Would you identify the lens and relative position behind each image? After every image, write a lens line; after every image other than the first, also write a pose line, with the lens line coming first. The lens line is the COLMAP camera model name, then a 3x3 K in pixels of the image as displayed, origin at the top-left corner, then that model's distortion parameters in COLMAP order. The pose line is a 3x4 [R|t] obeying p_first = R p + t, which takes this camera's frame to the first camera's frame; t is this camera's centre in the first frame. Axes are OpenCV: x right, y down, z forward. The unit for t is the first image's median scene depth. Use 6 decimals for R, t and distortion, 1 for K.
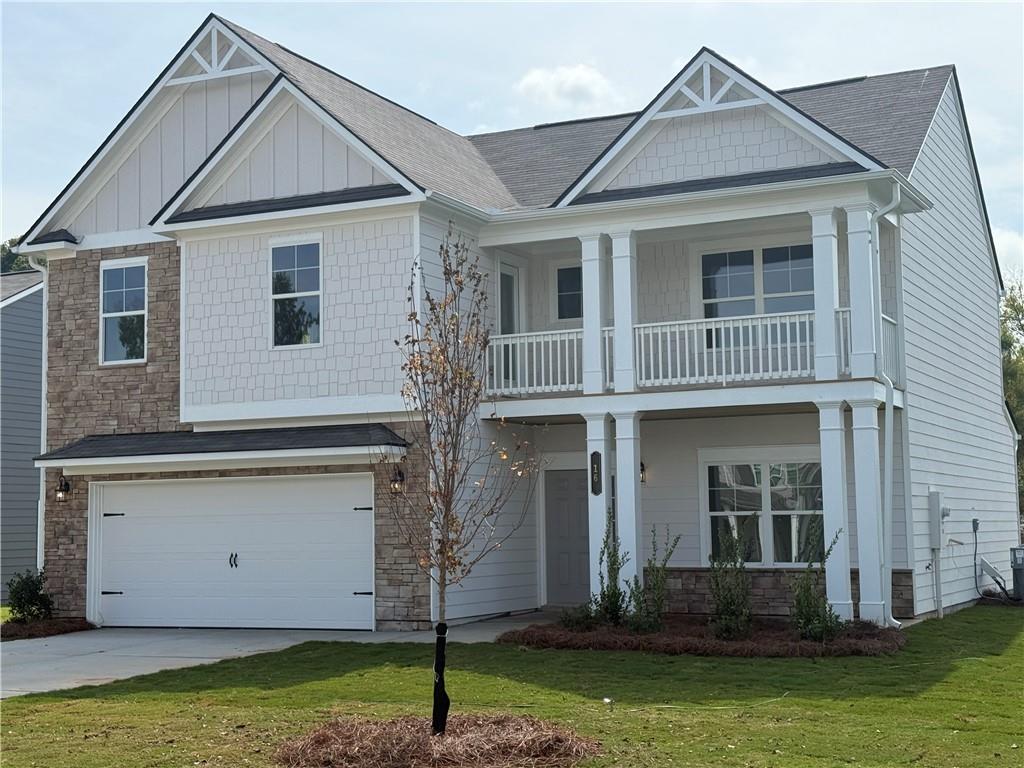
lens RADIAL K [[1478.1, 0, 513.4], [0, 1478.1, 384.3], [0, 0, 1]] dist [0.101491, 0.000000]
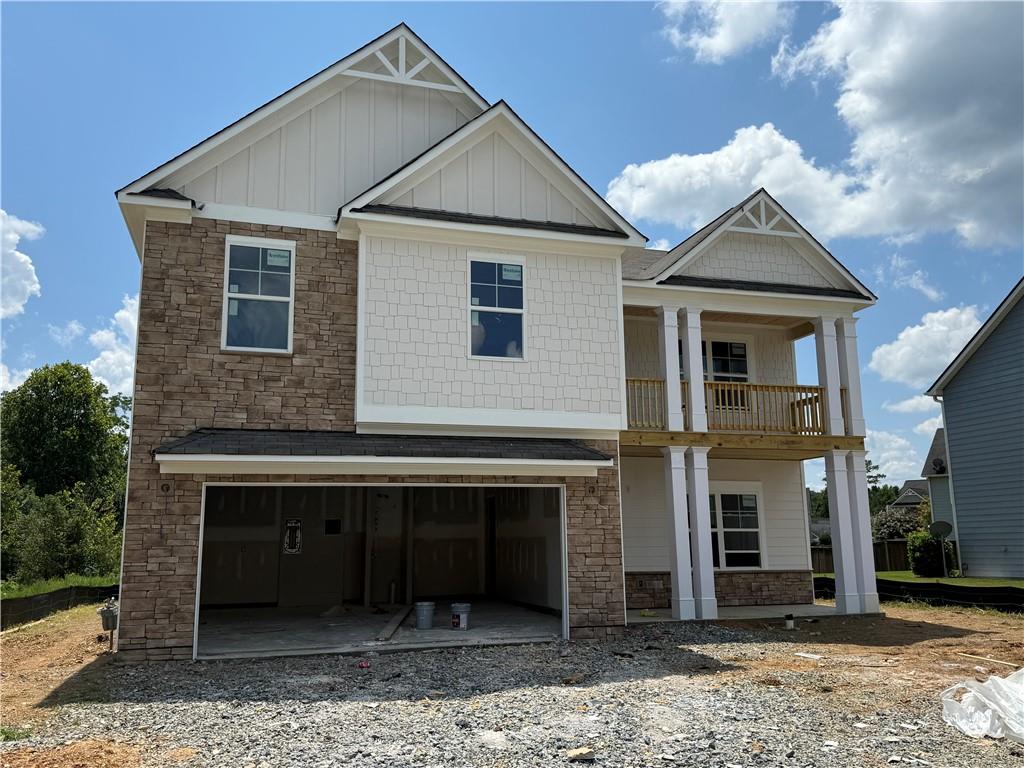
lens RADIAL K [[843.9, 0, 506.9], [0, 843.9, 388.8], [0, 0, 1]] dist [0.082255, -0.087592]
pose [[0.731283, 0.126186, 0.670301, -0.513107], [-0.063372, 0.991057, -0.117432, 0.061509], [-0.679124, 0.043398, 0.732739, 0.546885]]
